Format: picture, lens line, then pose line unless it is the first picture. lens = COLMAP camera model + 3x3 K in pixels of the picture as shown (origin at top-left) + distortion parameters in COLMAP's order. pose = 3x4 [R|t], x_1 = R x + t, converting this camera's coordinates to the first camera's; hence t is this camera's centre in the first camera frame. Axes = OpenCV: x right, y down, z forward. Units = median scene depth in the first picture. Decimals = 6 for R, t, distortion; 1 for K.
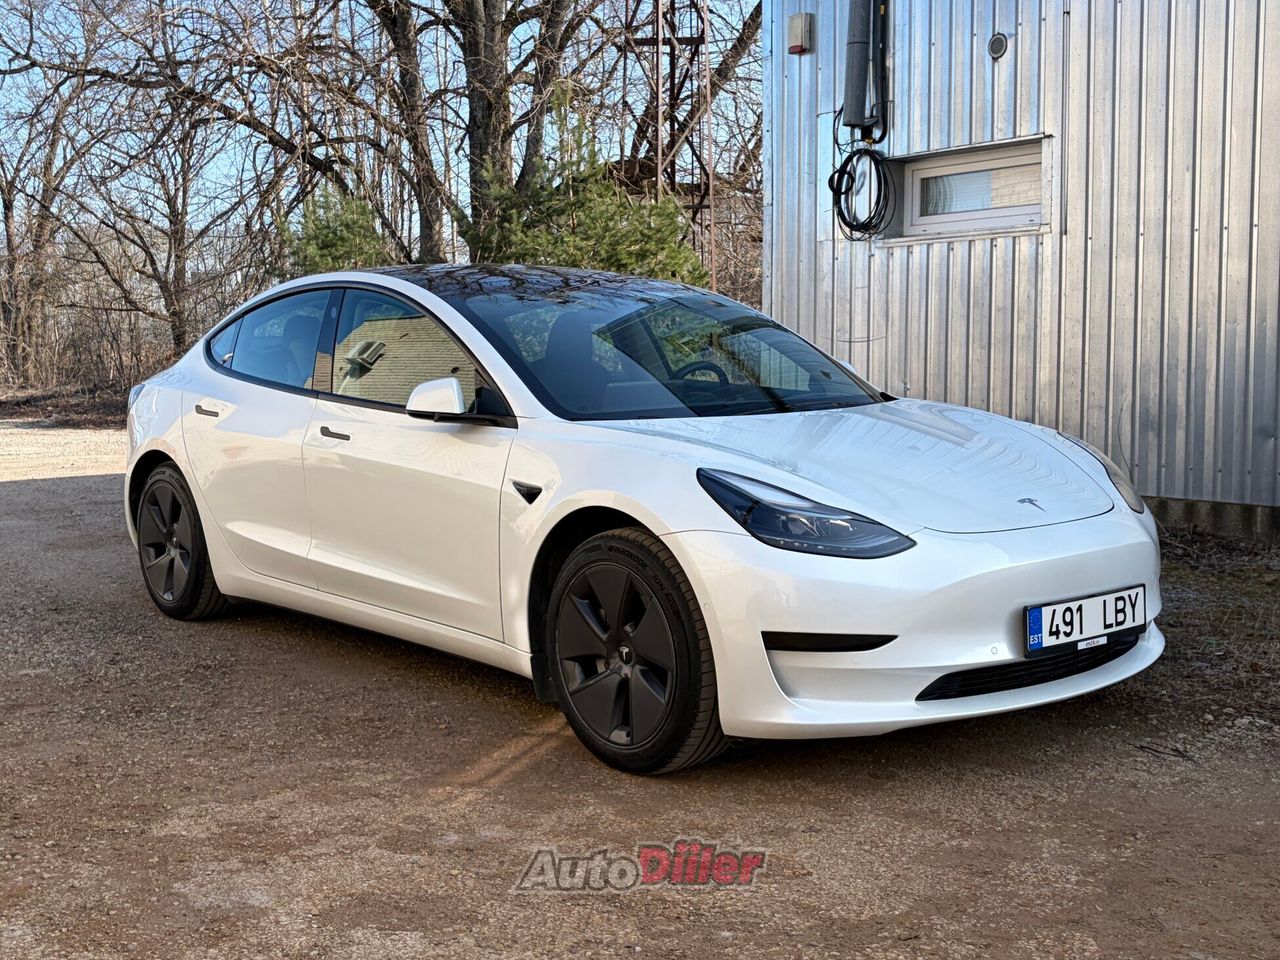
lens RADIAL K [[1611.3, 0, 640.0], [0, 1611.3, 480.0], [0, 0, 1]] dist [0.021875, -0.013339]
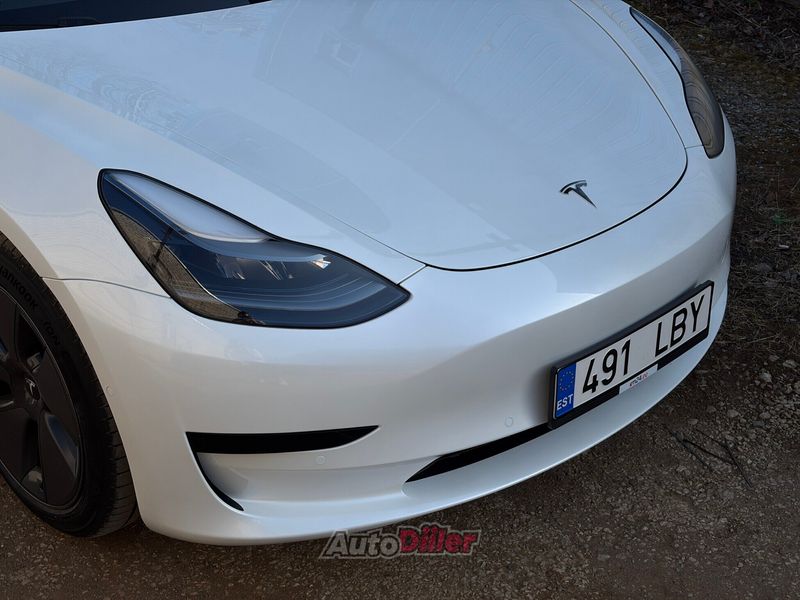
lens RADIAL K [[1250.2, 0, 400.0], [0, 1250.2, 300.0], [0, 0, 1]] dist [0.299815, -1.209073]
pose [[0.996490, -0.003006, 0.083662, 0.113227], [-0.029882, 0.920751, 0.389004, -0.167185], [-0.078202, -0.390138, 0.917429, 0.459484]]
